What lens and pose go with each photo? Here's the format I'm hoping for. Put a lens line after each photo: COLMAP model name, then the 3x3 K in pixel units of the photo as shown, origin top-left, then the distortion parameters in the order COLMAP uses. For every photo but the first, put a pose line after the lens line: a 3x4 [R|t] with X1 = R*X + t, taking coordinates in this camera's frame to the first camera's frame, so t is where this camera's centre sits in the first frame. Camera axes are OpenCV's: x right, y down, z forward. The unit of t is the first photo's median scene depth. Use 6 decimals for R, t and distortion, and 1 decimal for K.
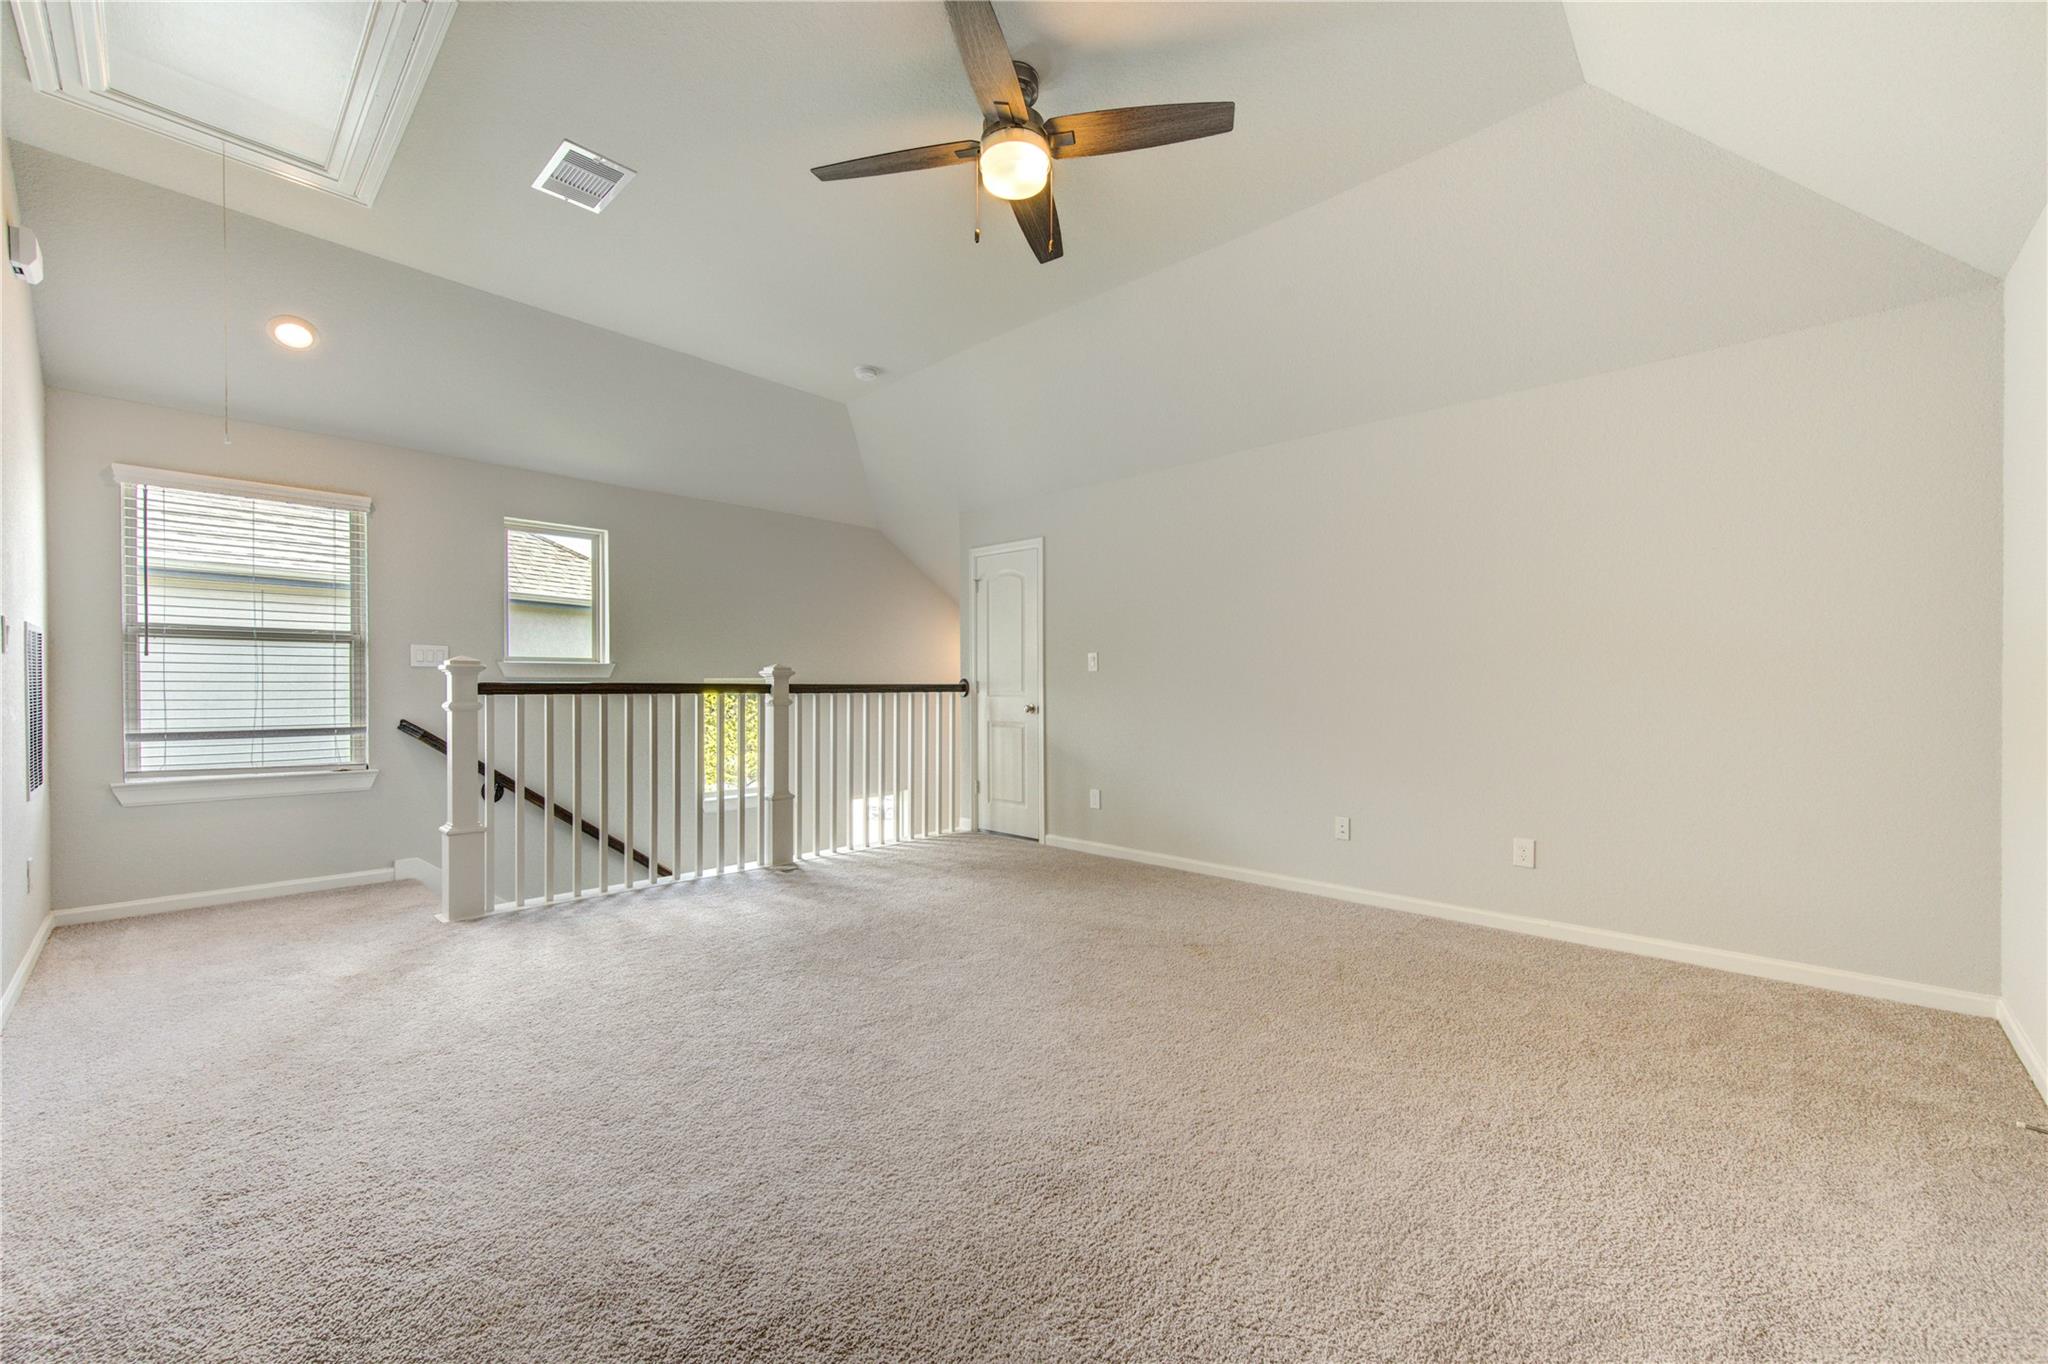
lens RADIAL K [[798.2, 0, 1034.5], [0, 798.2, 659.0], [0, 0, 1]] dist [0.046205, -0.035262]
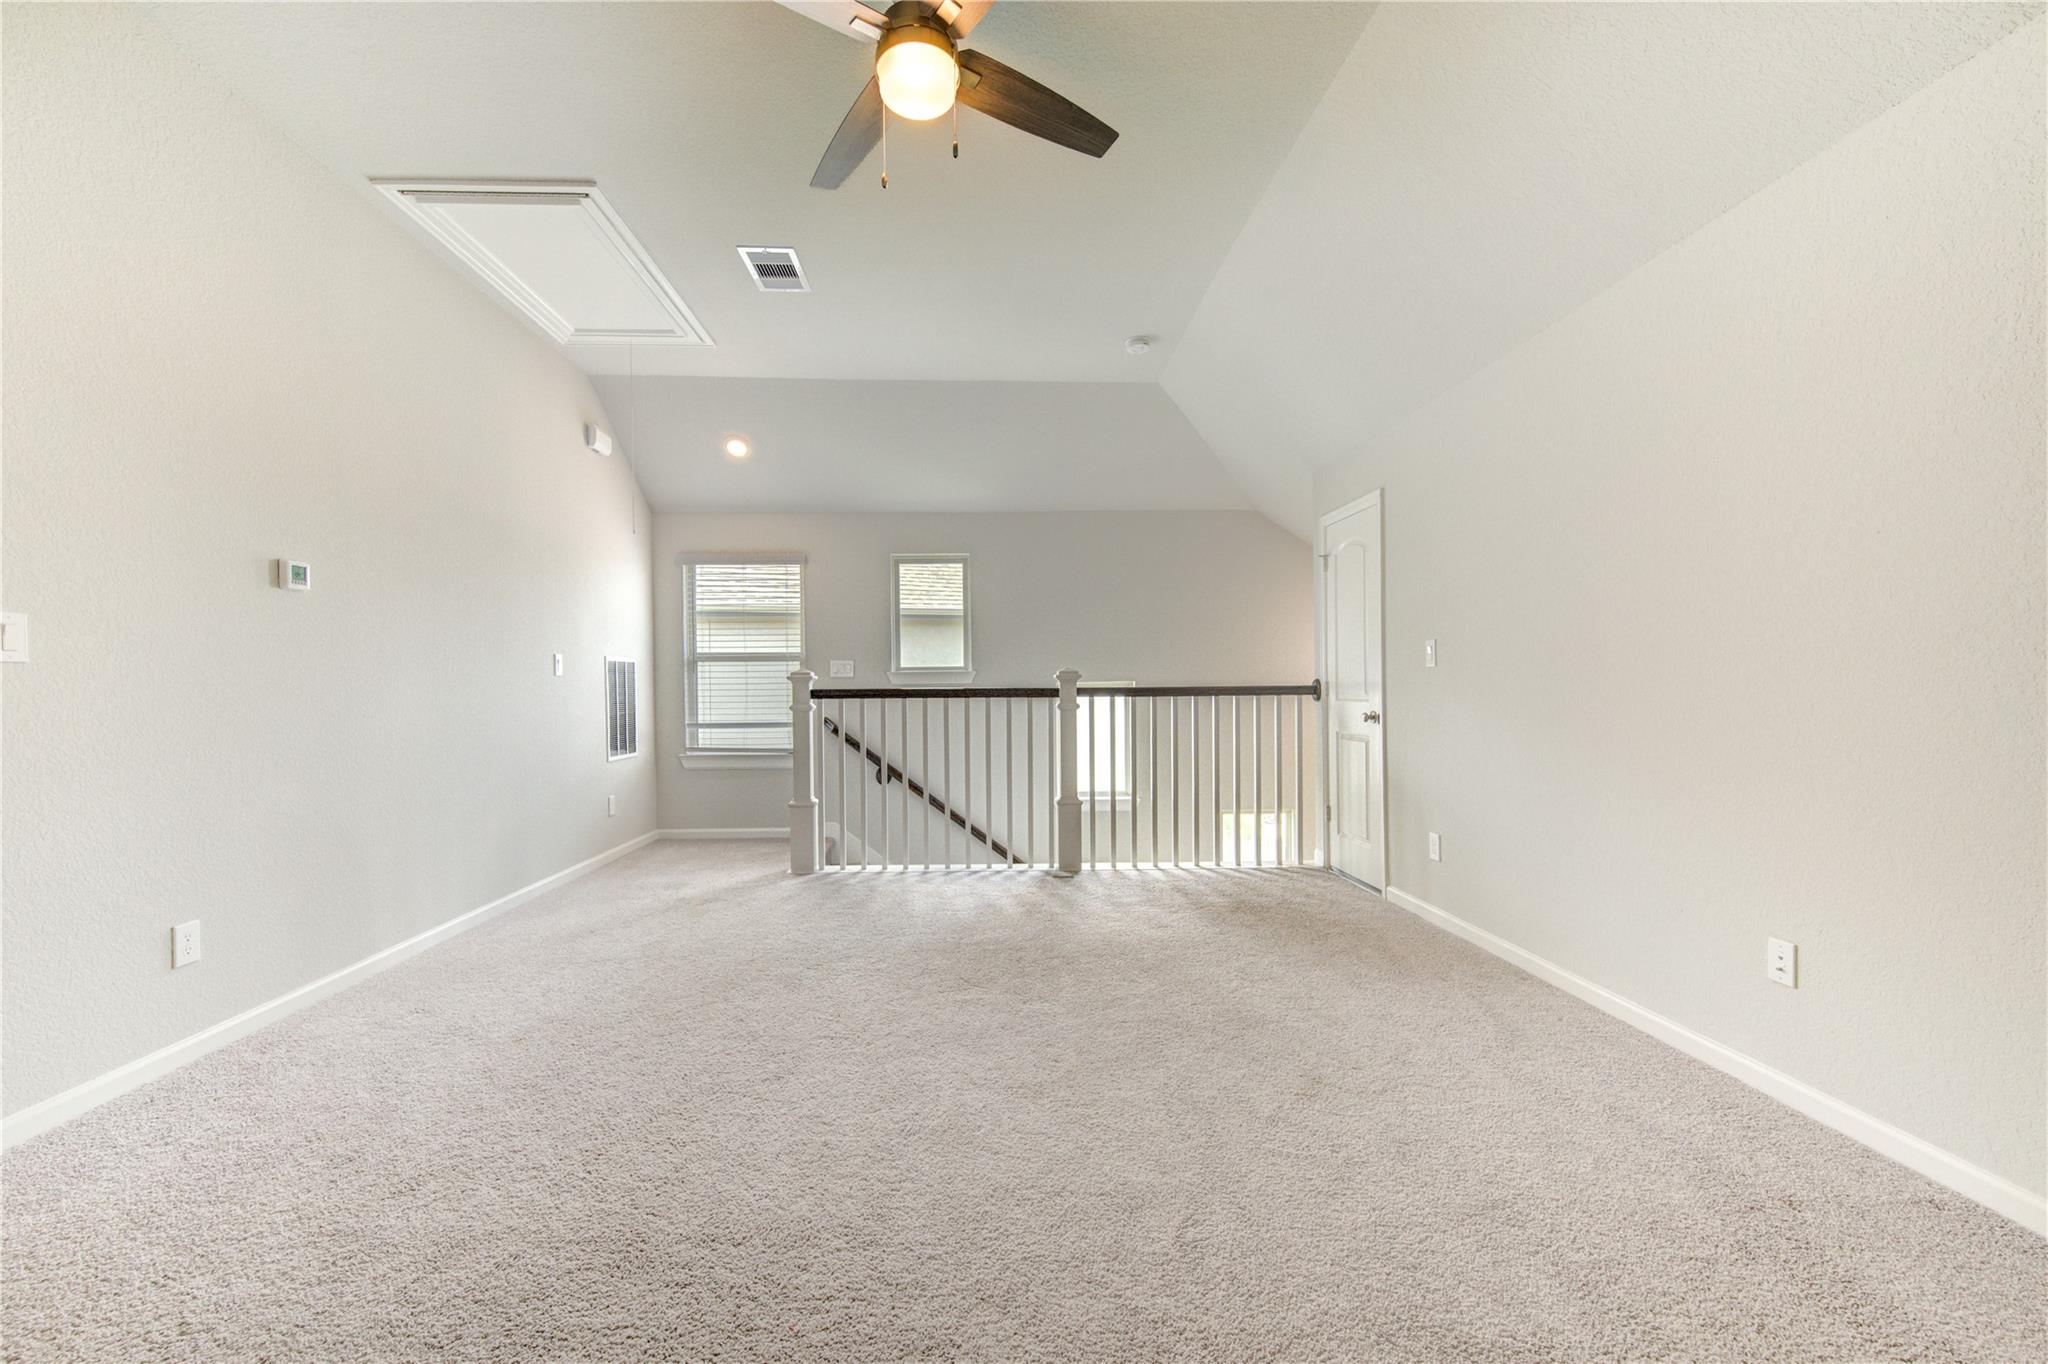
lens RADIAL K [[809.3, 0, 1024.0], [0, 809.3, 682.0], [0, 0, 1]] dist [0.000093, -0.000209]
pose [[0.705404, -0.012490, -0.708695, 0.343401], [0.032280, 0.999373, 0.014517, 0.007149], [0.708070, -0.033117, 0.705365, 0.250088]]
